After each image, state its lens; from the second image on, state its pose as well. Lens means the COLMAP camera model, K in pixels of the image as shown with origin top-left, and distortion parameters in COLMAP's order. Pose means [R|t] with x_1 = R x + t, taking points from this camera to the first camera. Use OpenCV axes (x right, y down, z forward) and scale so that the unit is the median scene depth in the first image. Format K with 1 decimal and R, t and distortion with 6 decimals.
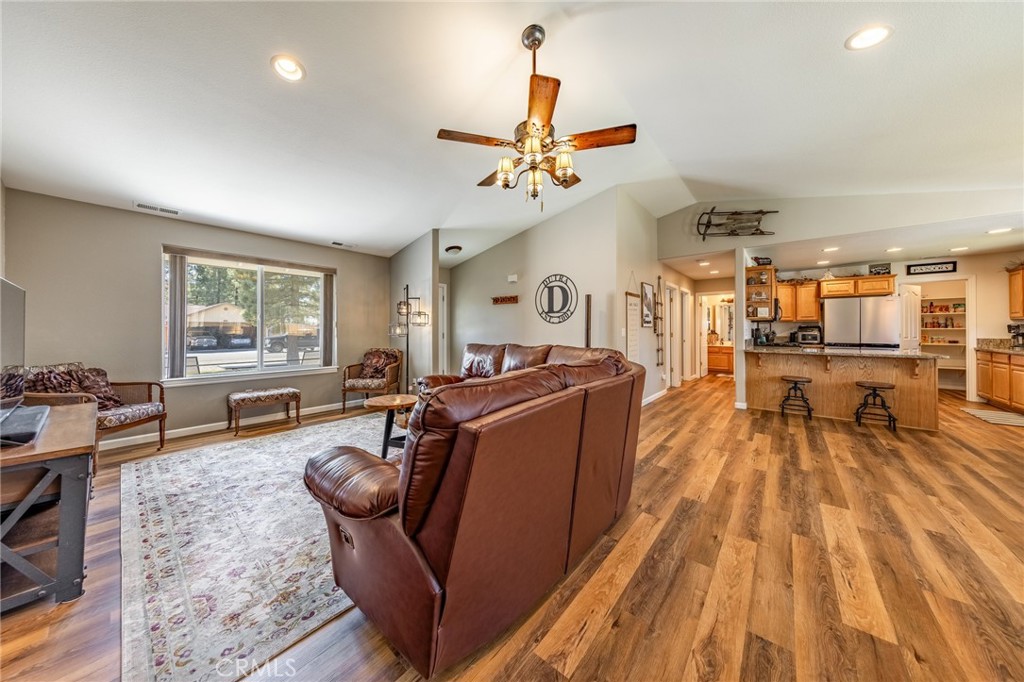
lens RADIAL K [[327.1, 0, 511.5], [0, 327.1, 329.7], [0, 0, 1]] dist [0.000355, 0.000311]
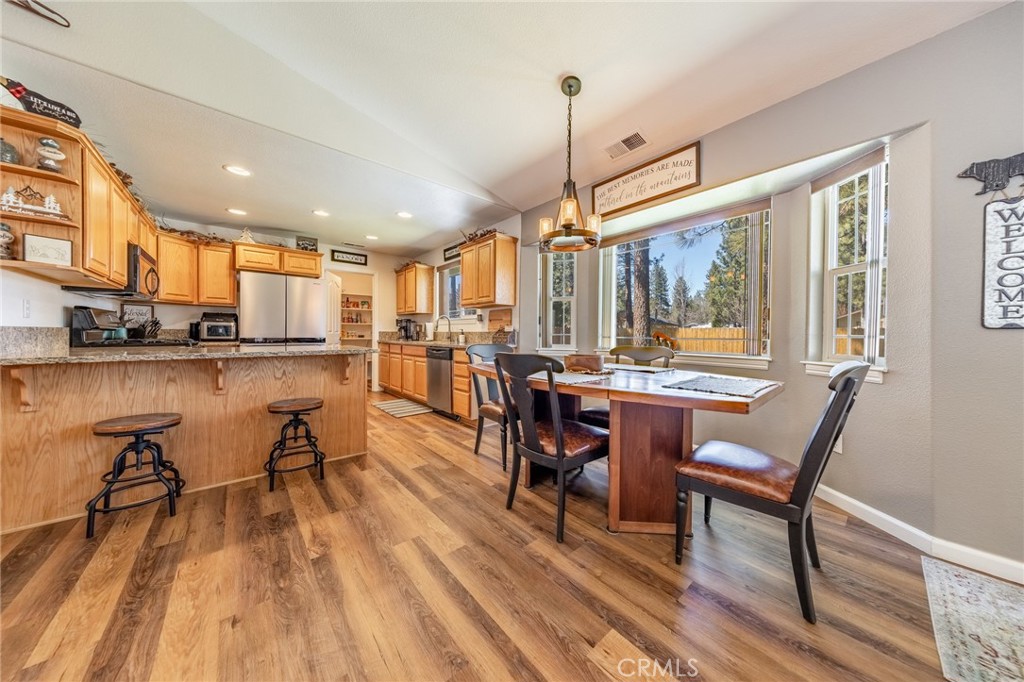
lens RADIAL K [[327.1, 0, 515.5], [0, 327.1, 334.2], [0, 0, 1]] dist [0.000355, 0.000311]
pose [[0.163512, -0.000323, 0.986541, 0.574480], [-0.007763, 0.999969, 0.001614, 0.038269], [-0.986511, -0.007923, 0.163505, 0.500778]]
